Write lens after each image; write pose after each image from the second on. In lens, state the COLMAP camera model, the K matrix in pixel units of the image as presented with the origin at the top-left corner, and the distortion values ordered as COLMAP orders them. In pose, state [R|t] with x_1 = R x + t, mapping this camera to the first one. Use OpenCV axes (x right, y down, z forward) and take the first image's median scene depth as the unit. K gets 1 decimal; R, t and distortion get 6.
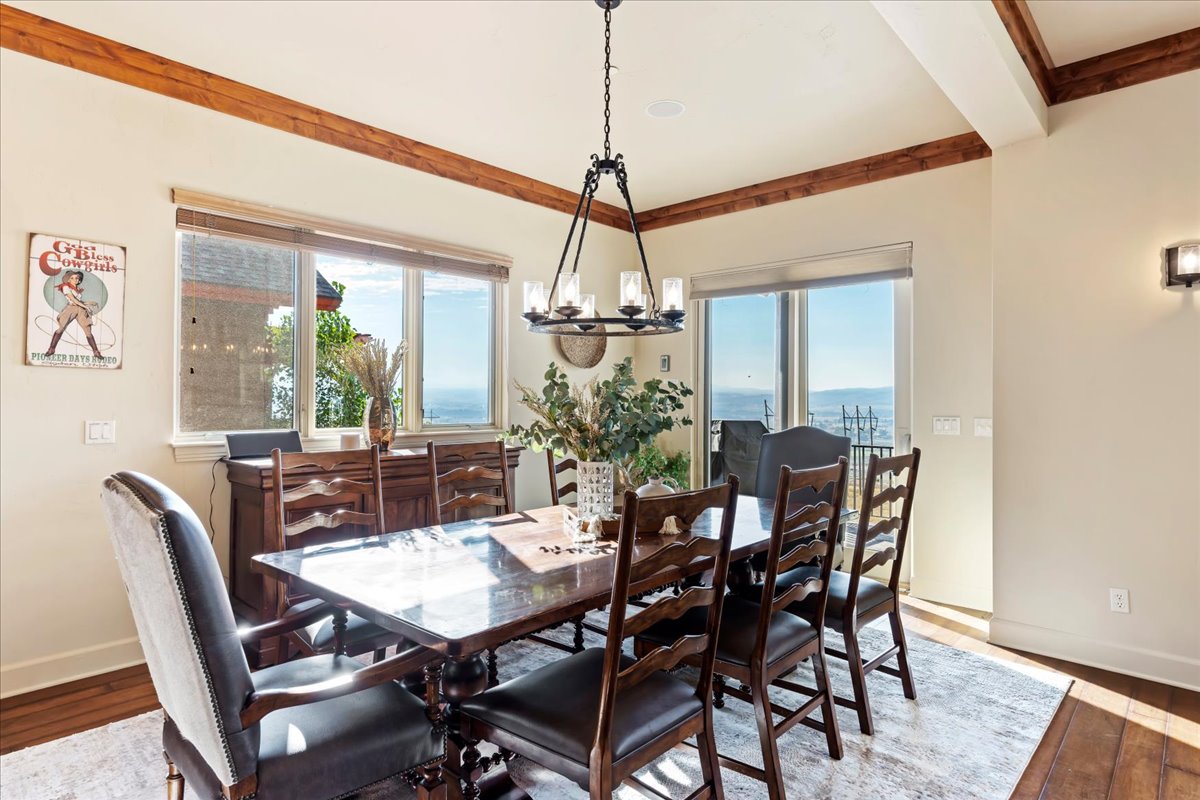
lens RADIAL K [[649.1, 0, 626.6], [0, 649.1, 399.0], [0, 0, 1]] dist [0.000563, -0.000435]
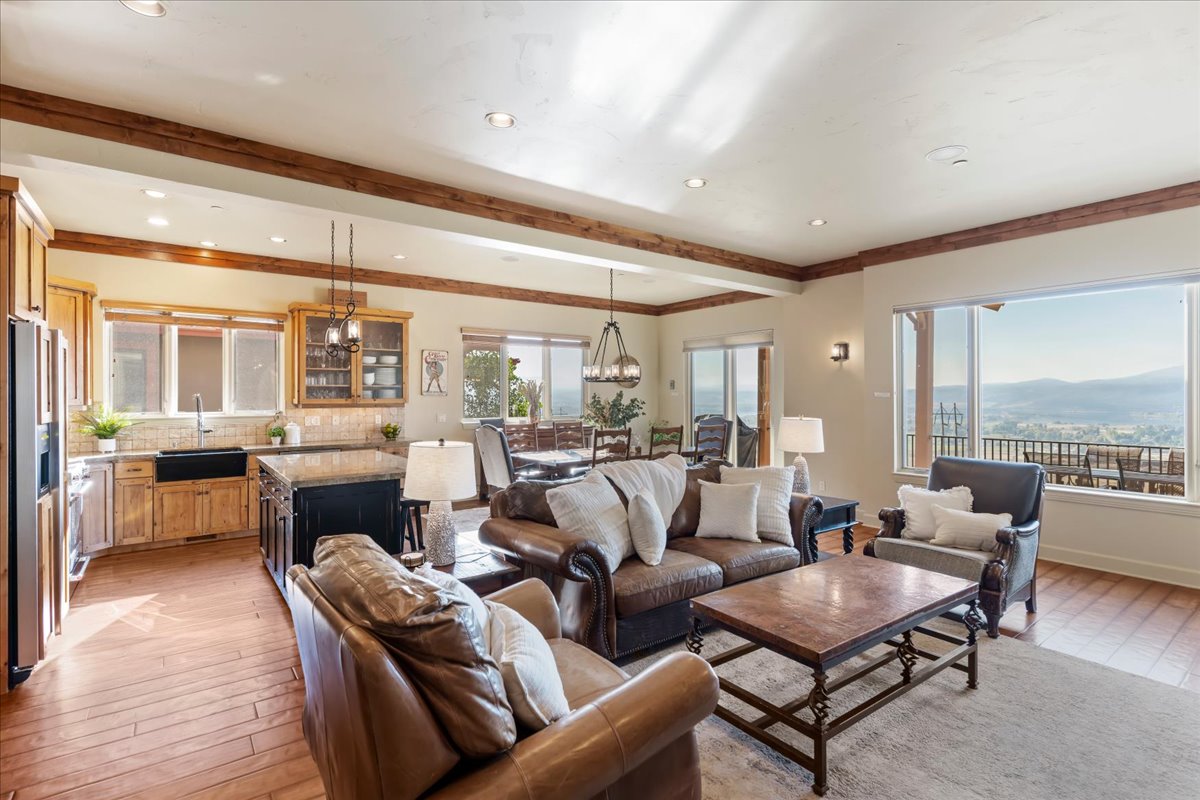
lens RADIAL K [[566.2, 0, 600.0], [0, 566.2, 400.0], [0, 0, 1]] dist [0.002170, 0.000215]
pose [[0.976337, -0.006836, -0.216146, 0.358719], [0.006843, 0.999976, -0.000716, -0.019338], [0.216146, -0.000780, 0.976361, -1.141688]]
